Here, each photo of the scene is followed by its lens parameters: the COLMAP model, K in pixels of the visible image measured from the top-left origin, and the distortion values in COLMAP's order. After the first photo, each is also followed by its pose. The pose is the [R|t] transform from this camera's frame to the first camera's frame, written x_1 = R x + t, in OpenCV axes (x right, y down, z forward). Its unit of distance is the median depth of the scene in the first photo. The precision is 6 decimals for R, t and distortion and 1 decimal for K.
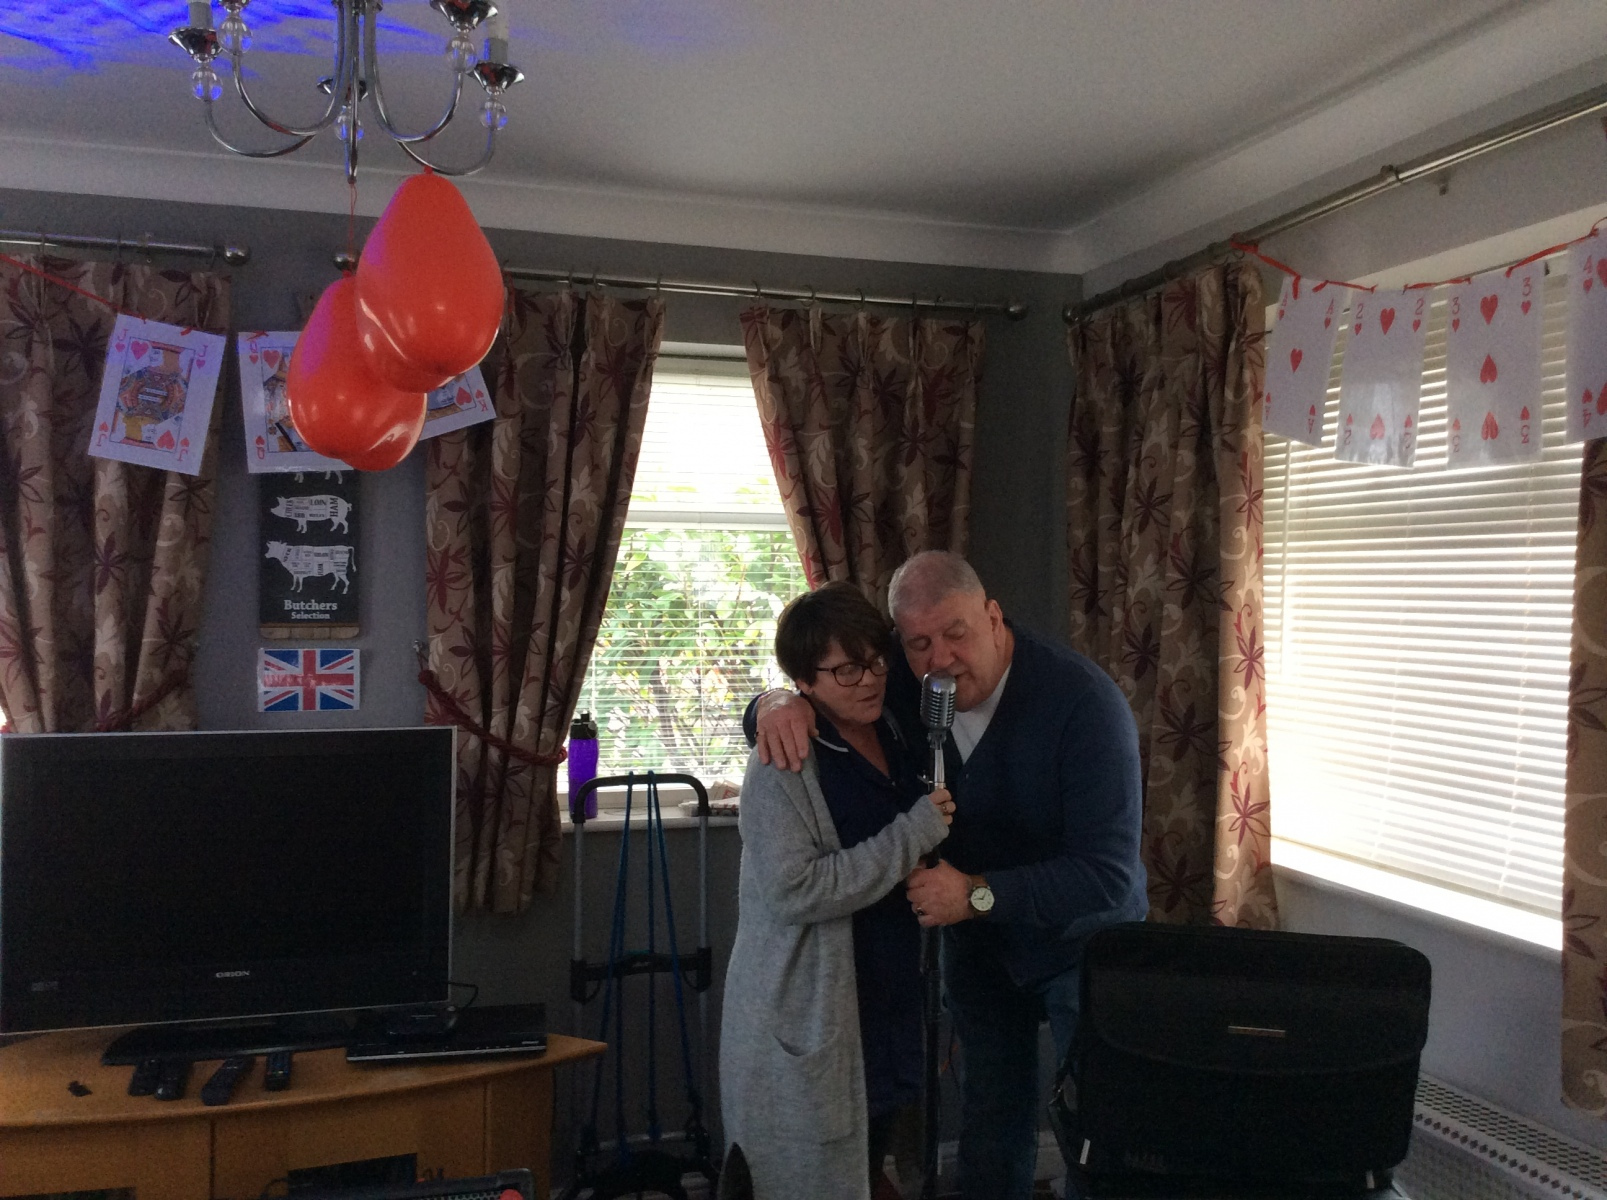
lens RADIAL K [[1498.3, 0, 803.5], [0, 1498.3, 600.0], [0, 0, 1]] dist [0.023604, -0.016595]
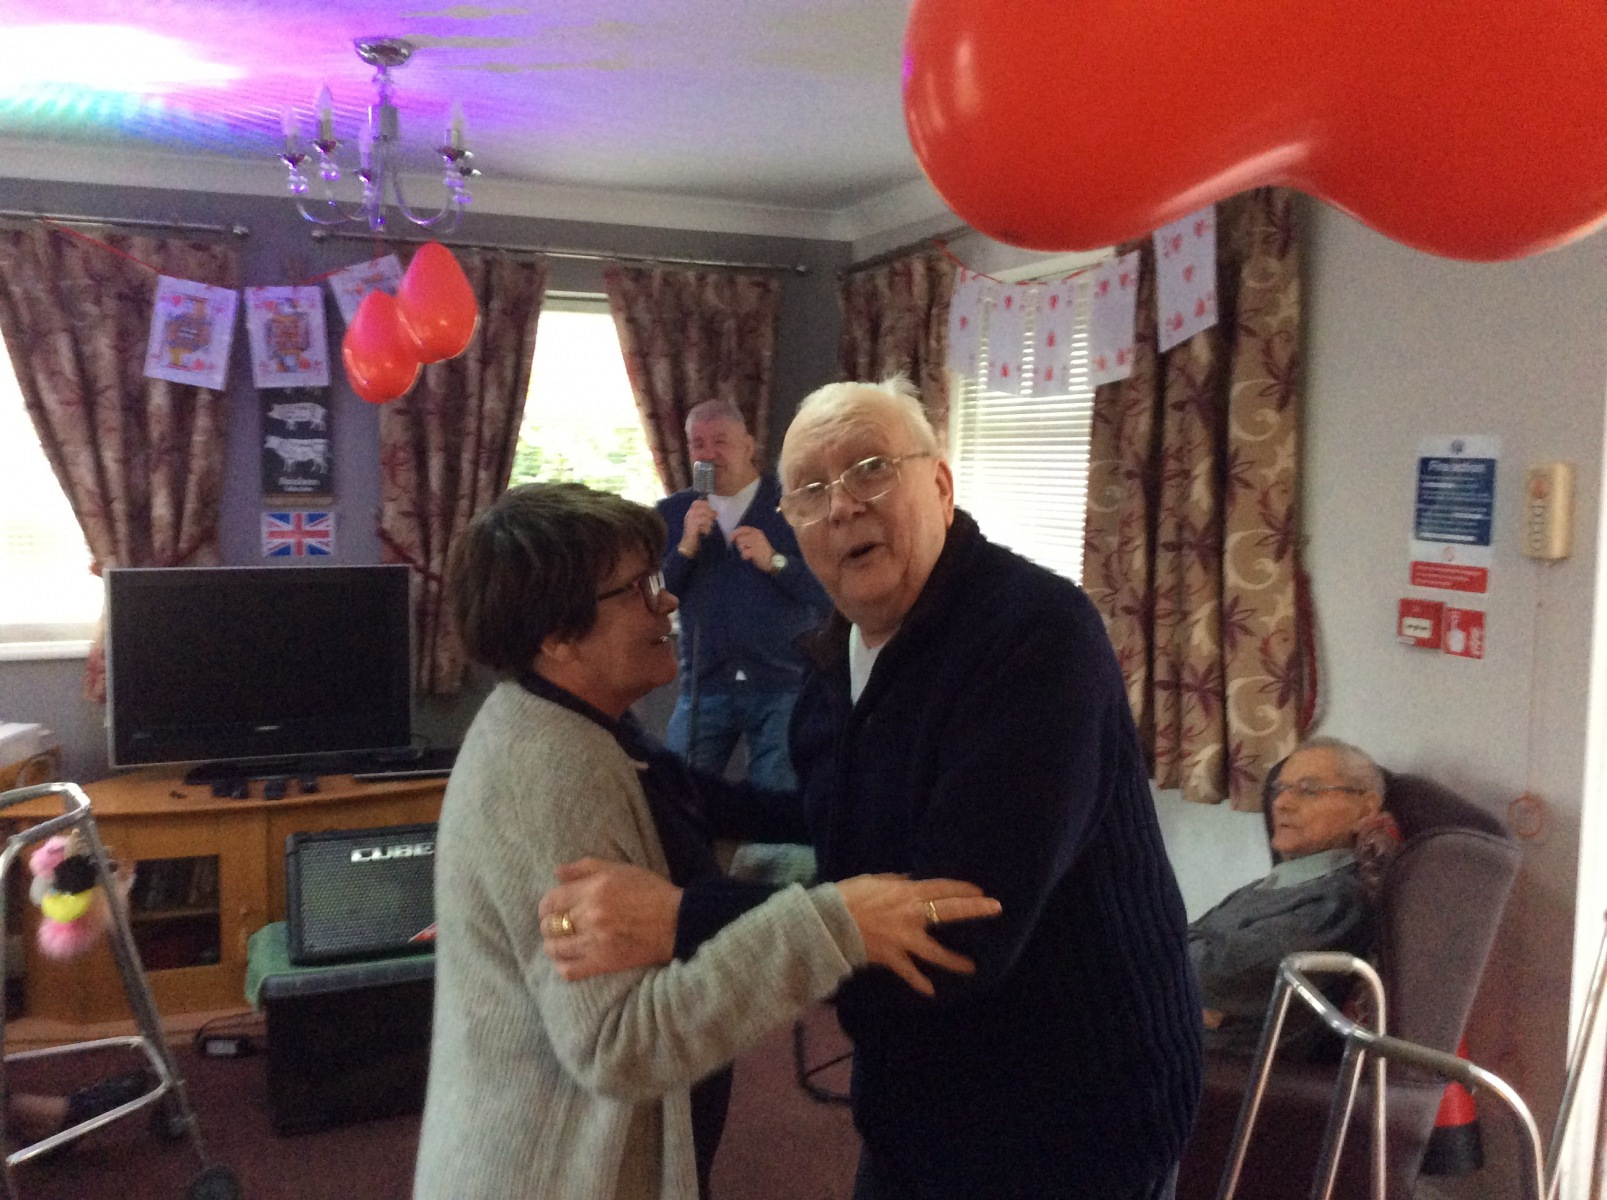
lens RADIAL K [[1498.3, 0, 803.5], [0, 1498.3, 600.0], [0, 0, 1]] dist [0.023604, -0.016595]
pose [[0.995693, -0.006477, 0.092488, 0.013088], [-0.001134, 0.996631, 0.082005, -0.001903], [-0.092708, -0.081757, 0.992331, -0.454630]]
